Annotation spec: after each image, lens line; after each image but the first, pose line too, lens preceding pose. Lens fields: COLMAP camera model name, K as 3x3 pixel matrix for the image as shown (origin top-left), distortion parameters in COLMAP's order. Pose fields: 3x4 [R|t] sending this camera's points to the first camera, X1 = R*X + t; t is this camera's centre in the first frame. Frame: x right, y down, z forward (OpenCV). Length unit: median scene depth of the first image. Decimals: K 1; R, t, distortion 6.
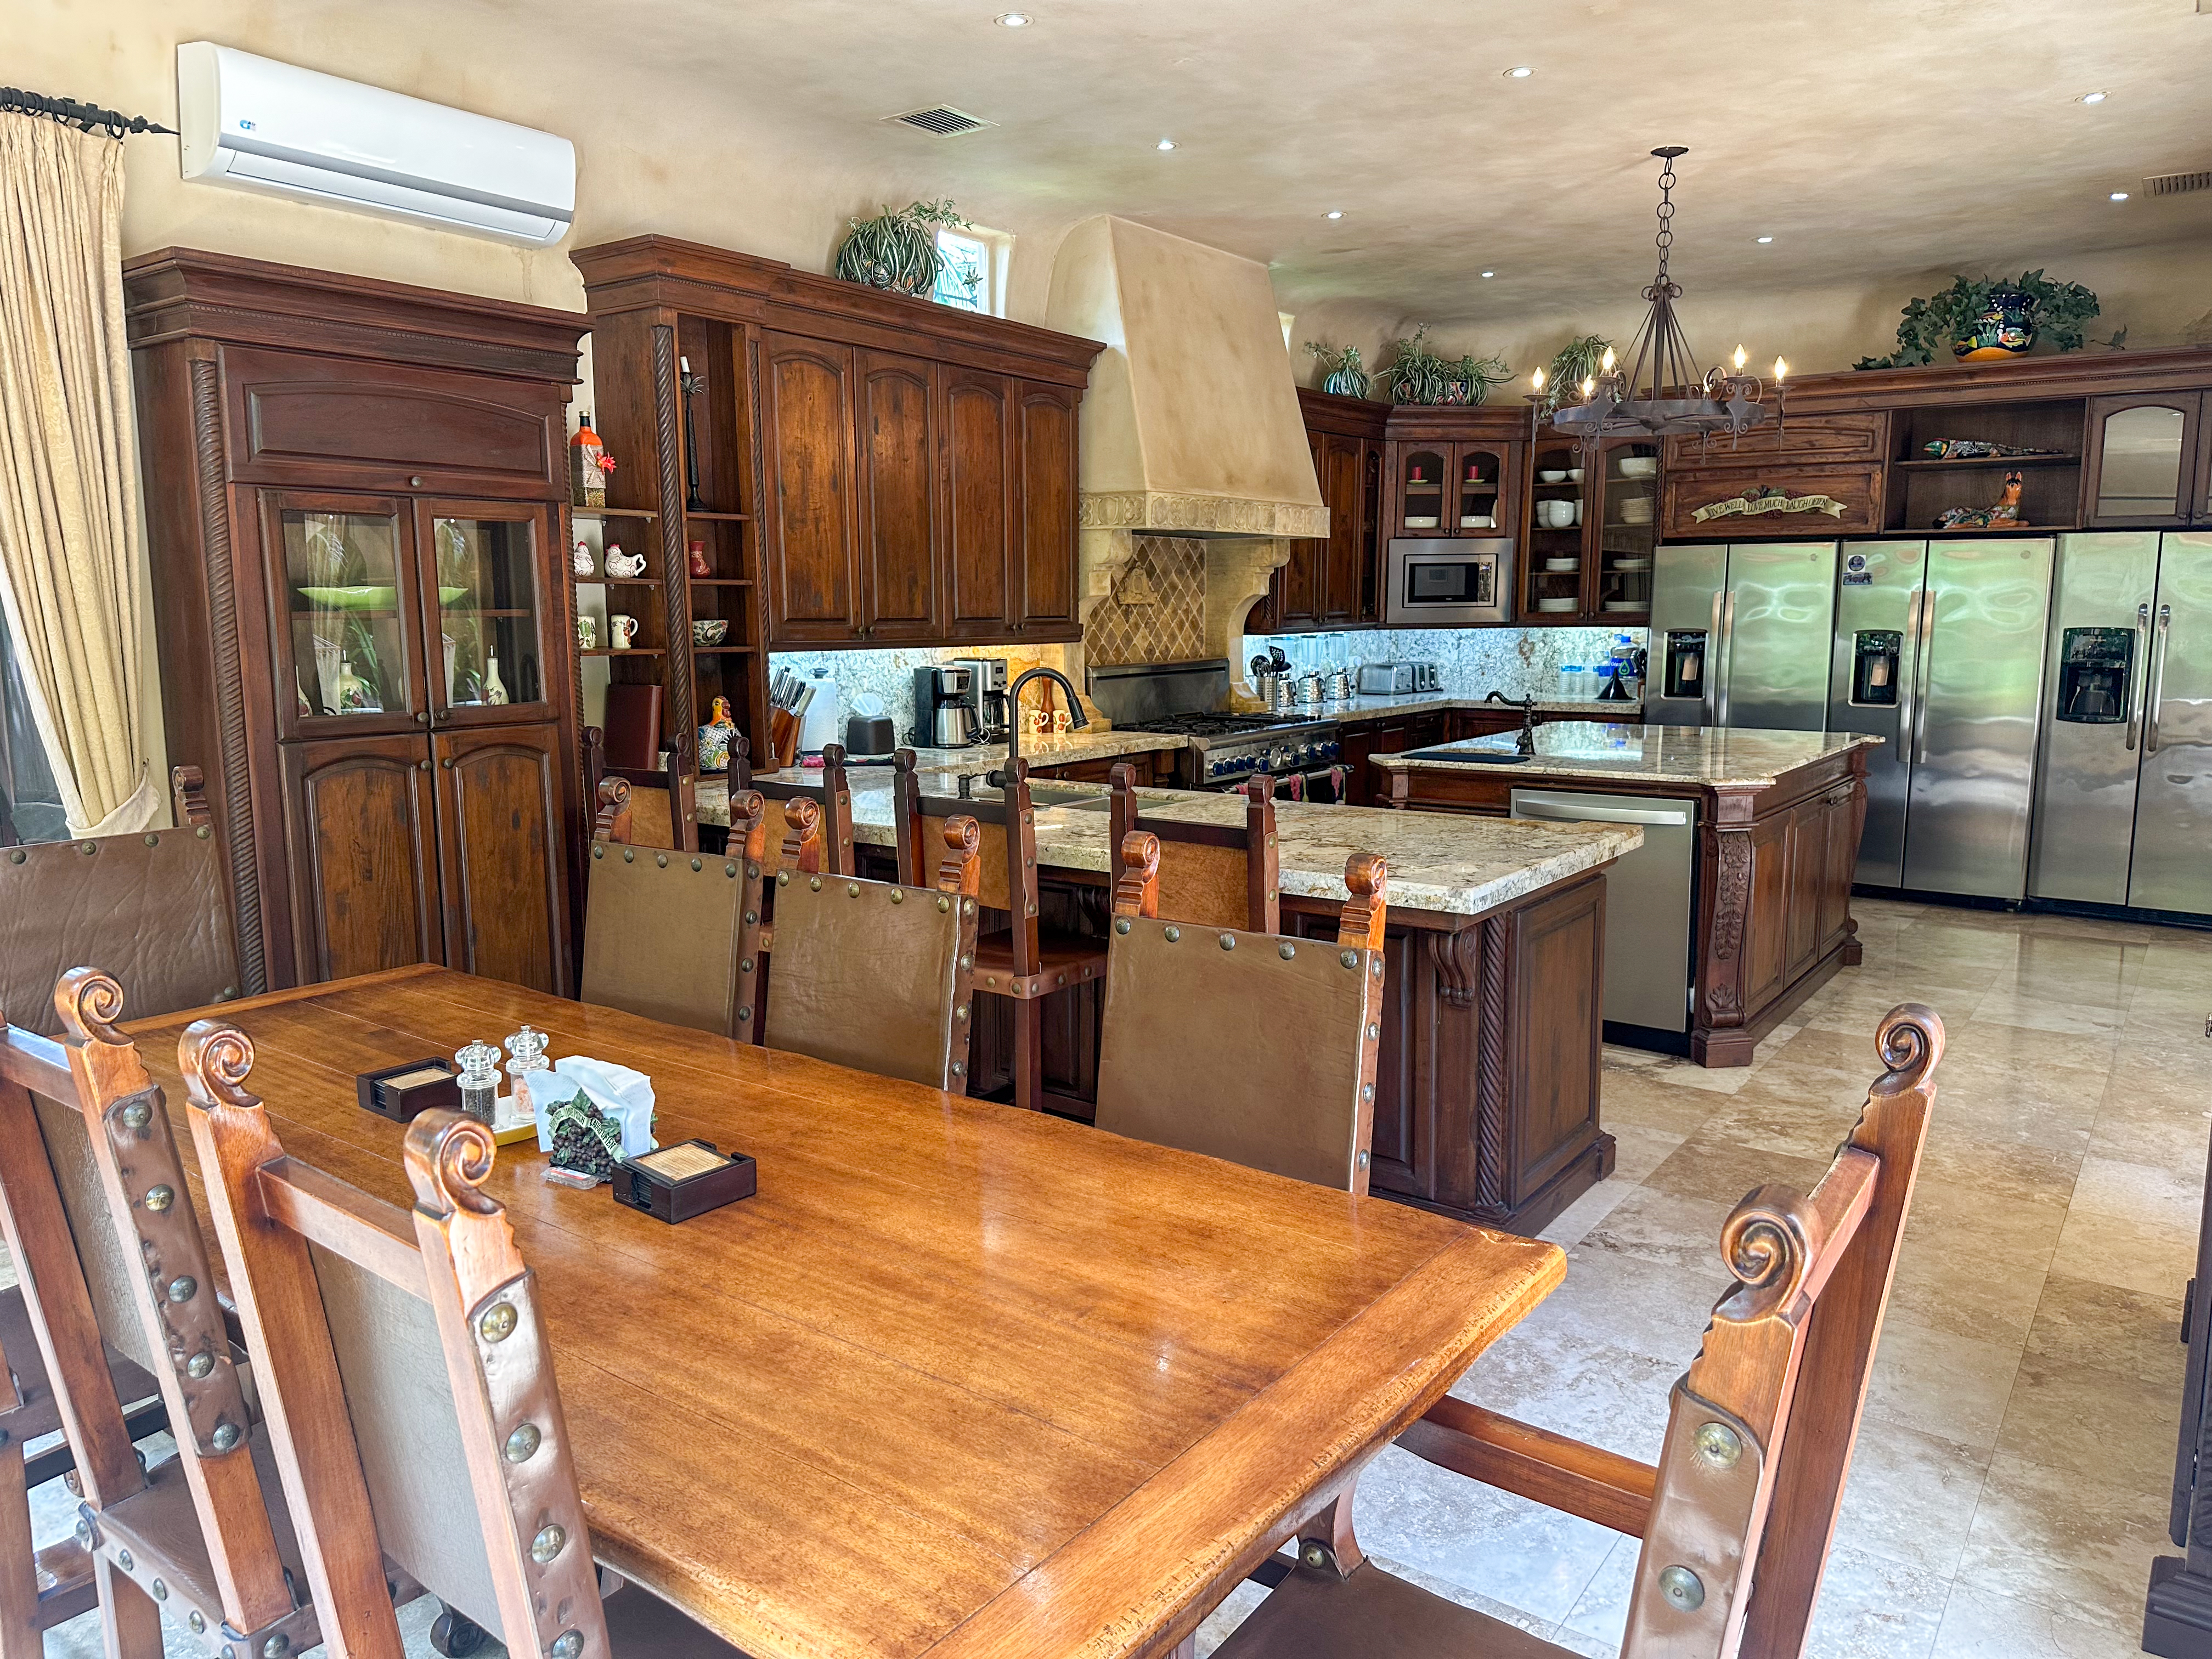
lens RADIAL K [[1547.8, 0, 1128.9], [0, 1547.8, 831.5], [0, 0, 1]] dist [0.085488, -0.123388]
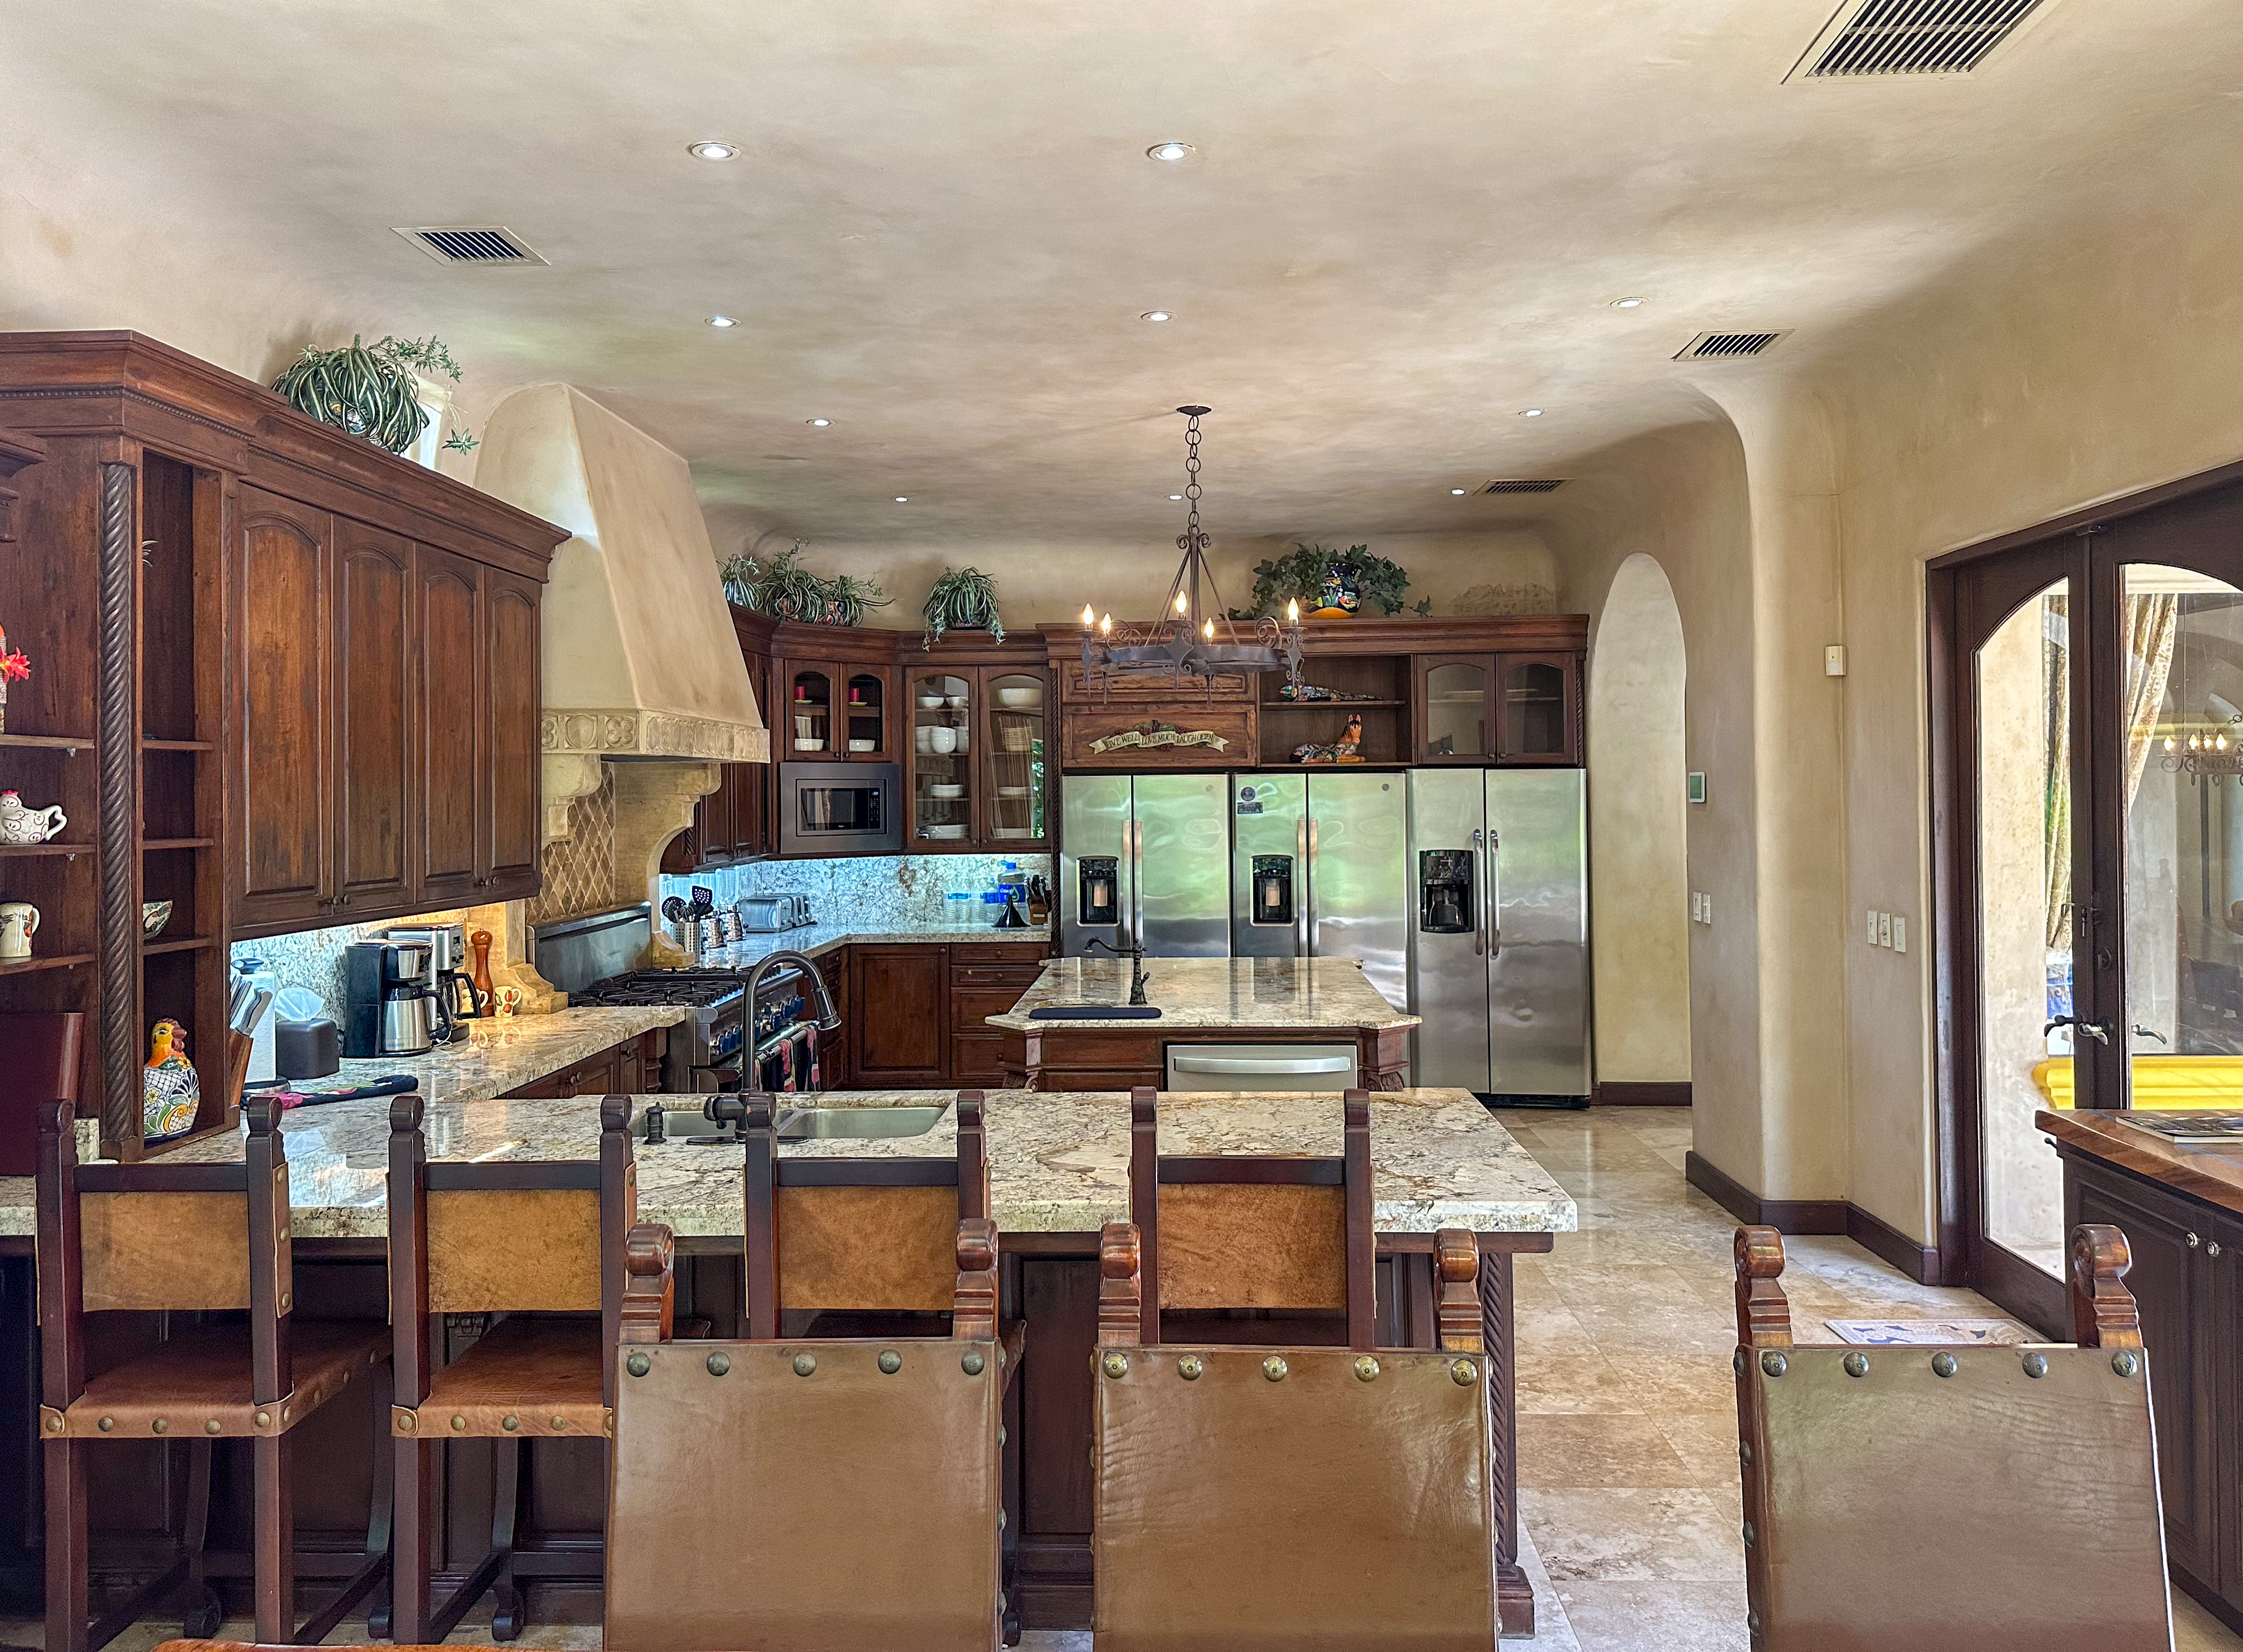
lens RADIAL K [[1569.4, 0, 1145.5], [0, 1569.4, 790.6], [0, 0, 1]] dist [0.085488, -0.123388]
pose [[0.832372, -0.001541, 0.554216, -0.202321], [0.087742, 0.987751, -0.129033, -0.041563], [-0.547228, 0.156032, 0.822311, 0.155593]]
